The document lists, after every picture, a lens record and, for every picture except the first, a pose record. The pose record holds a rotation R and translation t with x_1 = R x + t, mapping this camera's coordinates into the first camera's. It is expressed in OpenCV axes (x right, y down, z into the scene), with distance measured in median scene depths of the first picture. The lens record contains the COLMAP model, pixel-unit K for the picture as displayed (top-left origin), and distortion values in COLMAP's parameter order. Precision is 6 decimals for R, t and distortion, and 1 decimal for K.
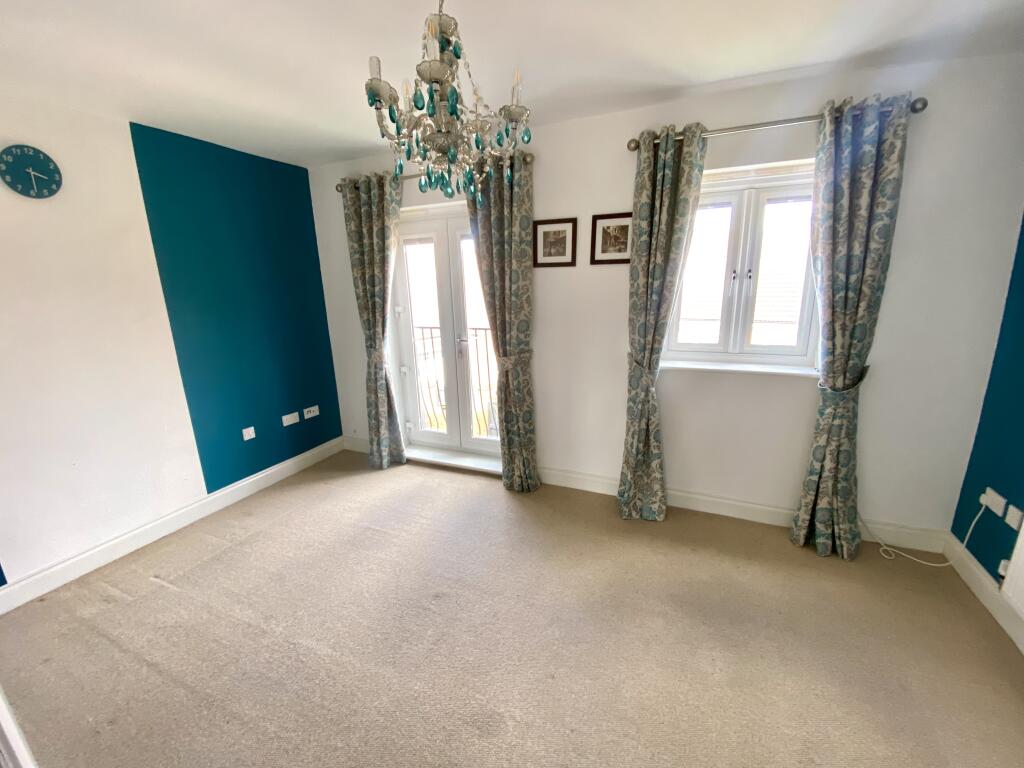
lens RADIAL K [[416.9, 0, 509.8], [0, 416.9, 388.9], [0, 0, 1]] dist [0.025132, -0.023879]
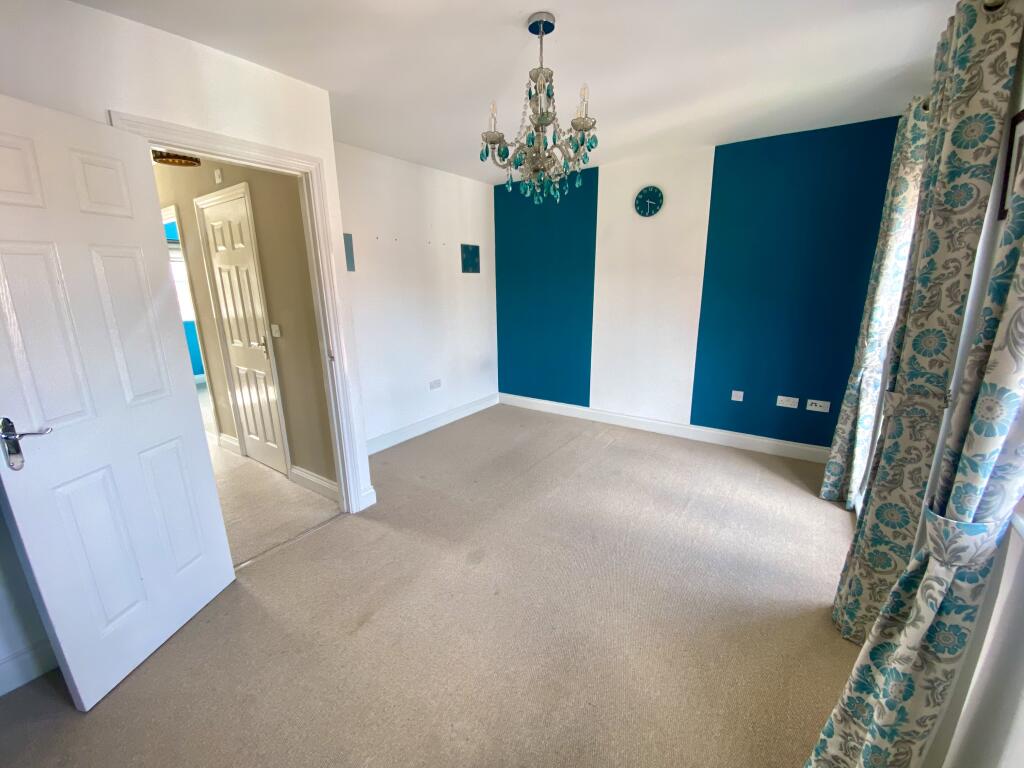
lens RADIAL K [[416.9, 0, 509.8], [0, 416.9, 388.9], [0, 0, 1]] dist [0.025132, -0.023879]
pose [[-0.208785, 0.269989, -0.939955, 0.622549], [-0.215325, 0.924859, 0.313482, -0.146980], [0.953962, 0.267846, -0.134962, 0.602329]]
